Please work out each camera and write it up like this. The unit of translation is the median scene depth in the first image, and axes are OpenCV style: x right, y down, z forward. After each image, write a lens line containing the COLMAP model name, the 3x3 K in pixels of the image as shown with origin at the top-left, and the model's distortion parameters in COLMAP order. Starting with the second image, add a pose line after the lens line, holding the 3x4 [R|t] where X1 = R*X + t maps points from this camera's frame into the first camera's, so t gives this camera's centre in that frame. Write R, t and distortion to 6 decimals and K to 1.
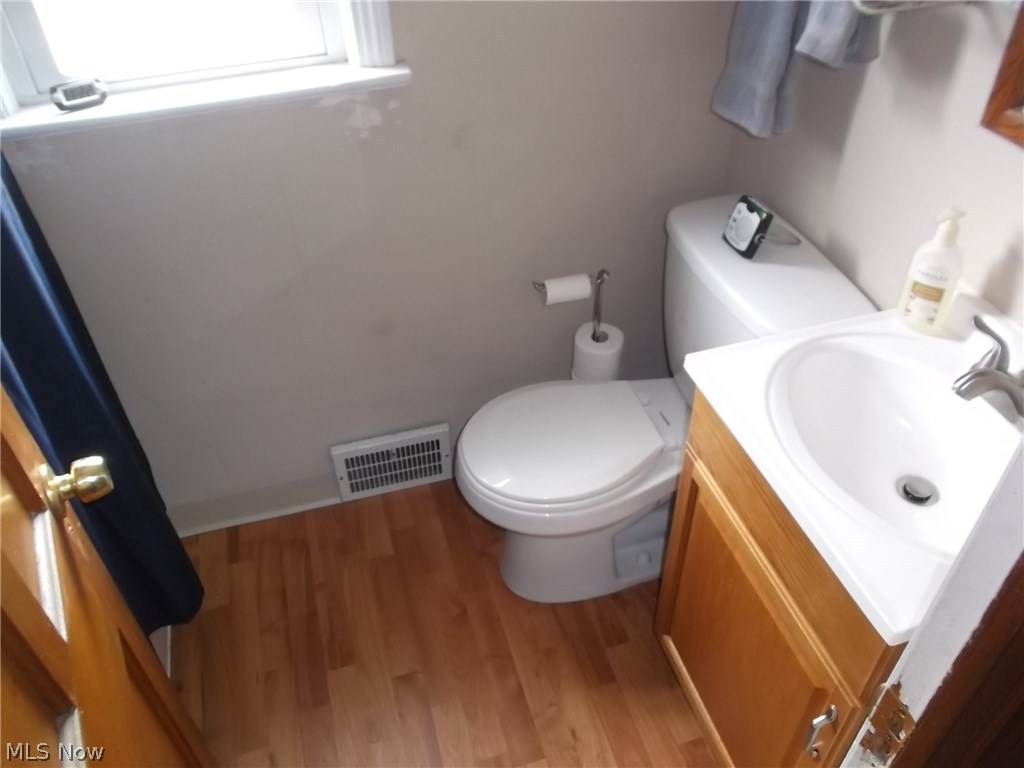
lens RADIAL K [[810.5, 0, 512.0], [0, 810.5, 384.0], [0, 0, 1]] dist [-0.019219, 0.030573]
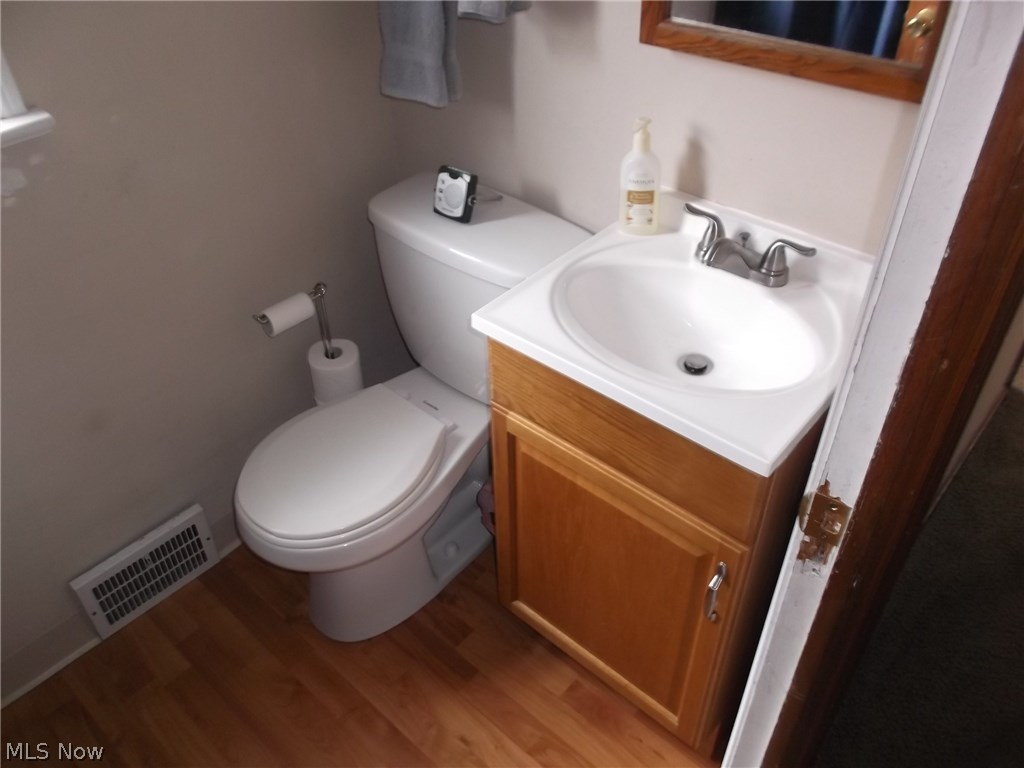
lens RADIAL K [[810.5, 0, 512.0], [0, 810.5, 384.0], [0, 0, 1]] dist [-0.019219, 0.030573]
pose [[0.853456, -0.332116, 0.401637, -0.145100], [0.348548, 0.936678, 0.033901, 0.023669], [-0.387463, 0.111057, 0.915171, 0.052783]]
